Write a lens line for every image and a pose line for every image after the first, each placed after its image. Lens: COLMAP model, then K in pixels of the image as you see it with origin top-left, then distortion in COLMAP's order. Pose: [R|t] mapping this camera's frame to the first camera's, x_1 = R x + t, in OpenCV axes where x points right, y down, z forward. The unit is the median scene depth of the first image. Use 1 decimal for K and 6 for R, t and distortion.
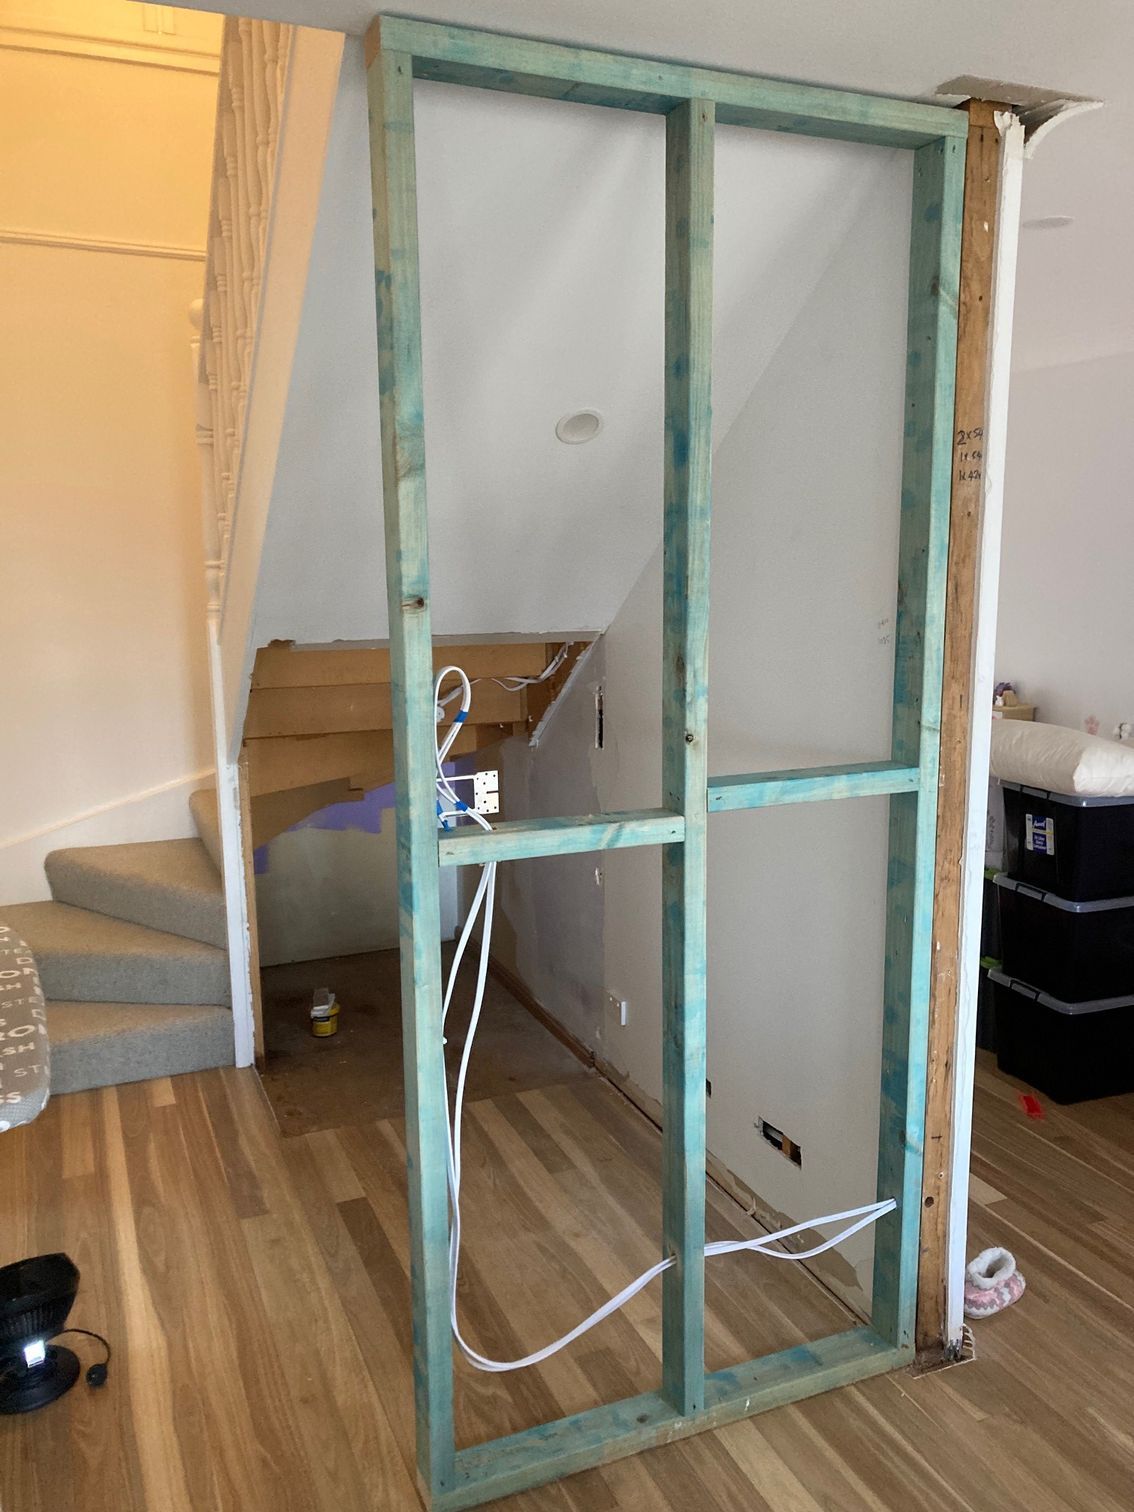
lens RADIAL K [[1244.6, 0, 565.9], [0, 1244.6, 756.7], [0, 0, 1]] dist [0.004198, 0.008072]
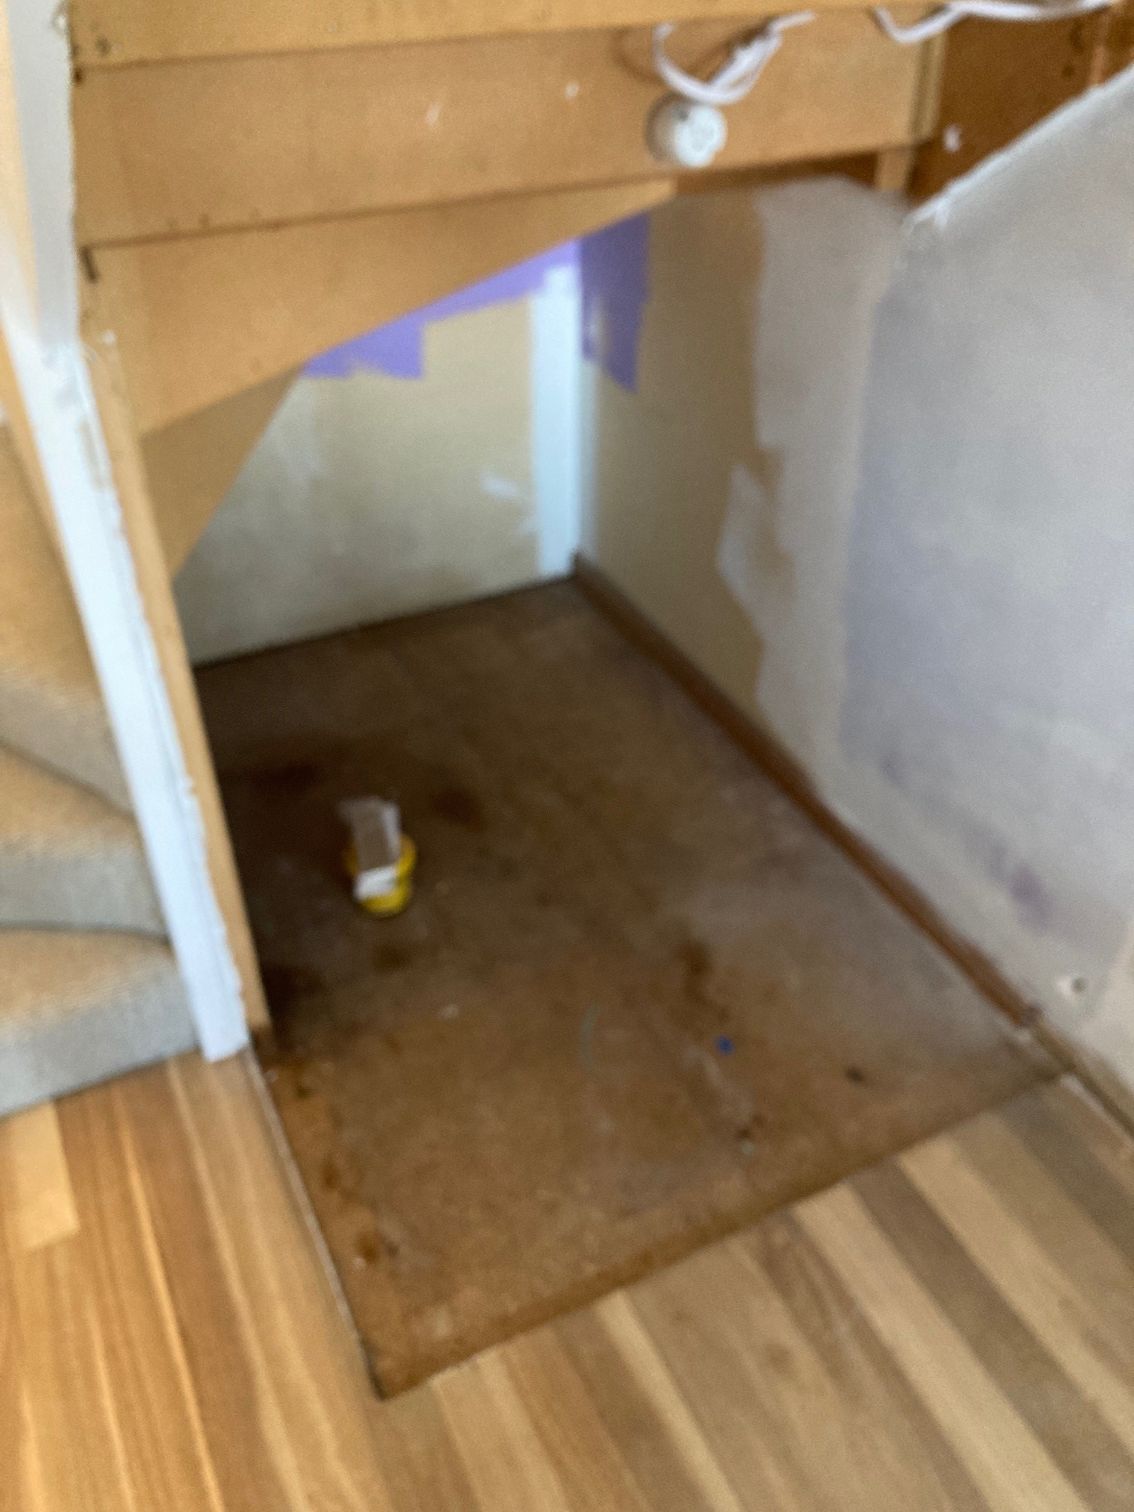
lens RADIAL K [[1244.6, 0, 573.2], [0, 1244.6, 750.9], [0, 0, 1]] dist [0.004198, 0.008072]
pose [[0.997083, -0.030091, 0.070138, -0.168969], [-0.007293, 0.877224, 0.480025, -0.050114], [-0.075971, -0.479137, 0.874446, 0.679481]]
